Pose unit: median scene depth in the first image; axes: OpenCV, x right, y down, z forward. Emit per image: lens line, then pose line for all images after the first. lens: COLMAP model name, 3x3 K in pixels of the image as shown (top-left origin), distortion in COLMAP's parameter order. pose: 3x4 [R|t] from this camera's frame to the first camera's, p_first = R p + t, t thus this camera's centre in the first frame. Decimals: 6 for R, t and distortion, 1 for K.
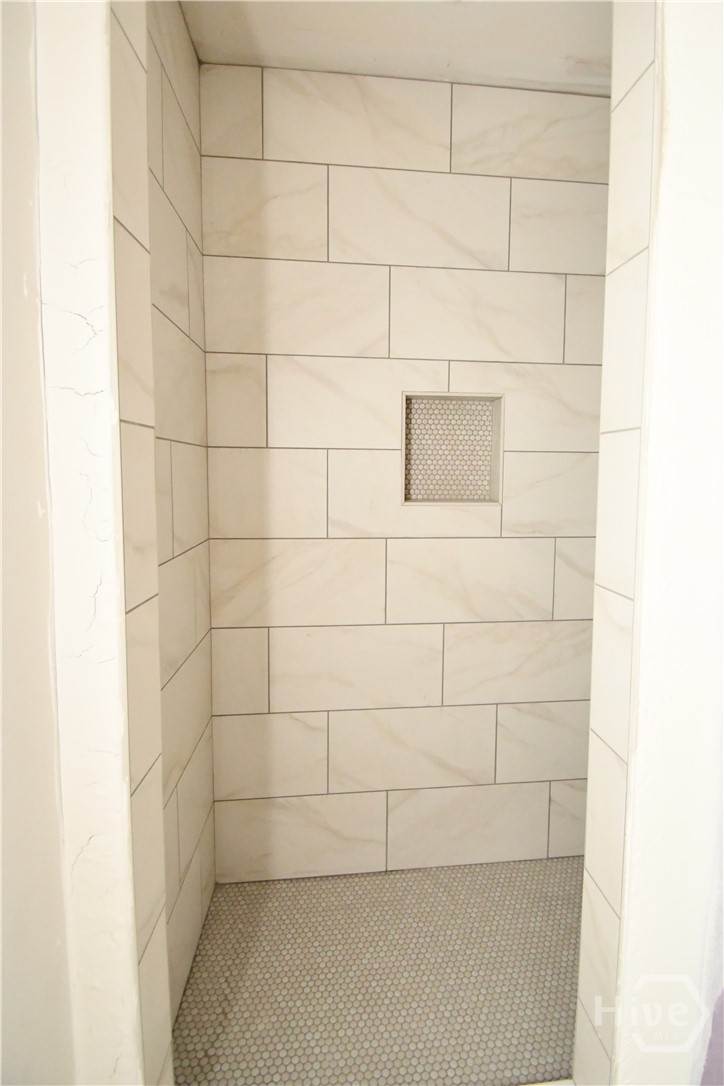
lens RADIAL K [[543.6, 0, 364.3], [0, 543.6, 520.4], [0, 0, 1]] dist [-0.017337, -0.000555]
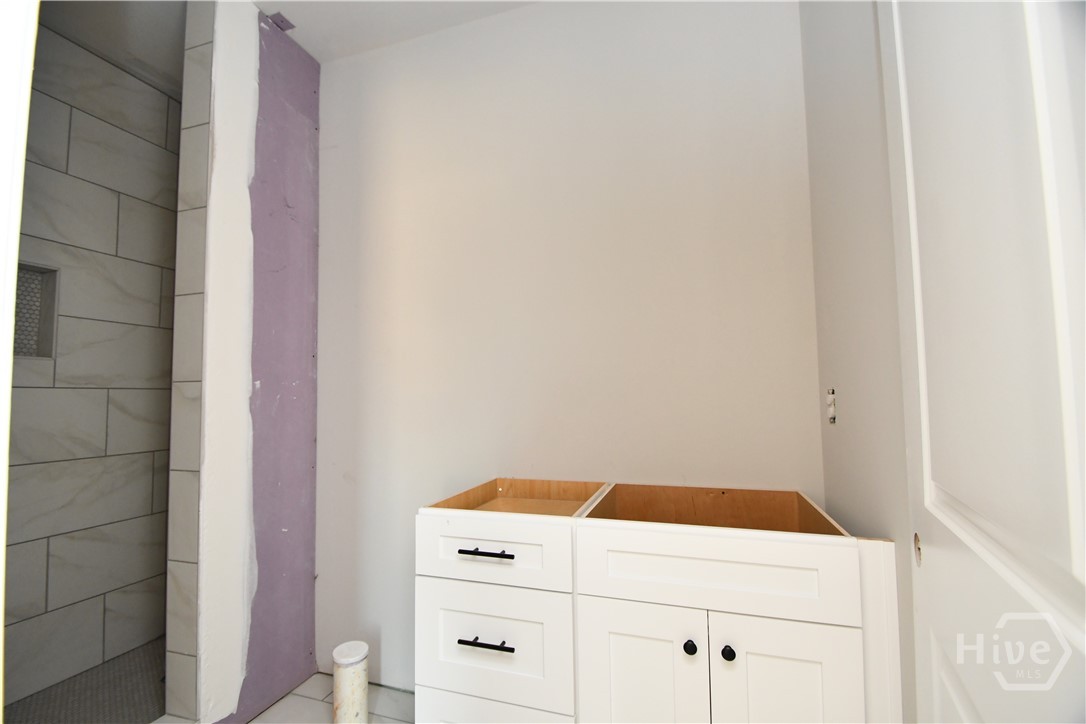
lens RADIAL K [[489.1, 0, 543.0], [0, 489.1, 362.0], [0, 0, 1]] dist [-0.002625, -0.000493]
pose [[0.398035, 0.047306, 0.916150, -0.295373], [0.092085, 0.991565, -0.091208, 0.170000], [-0.912737, 0.120667, 0.390321, -0.384647]]
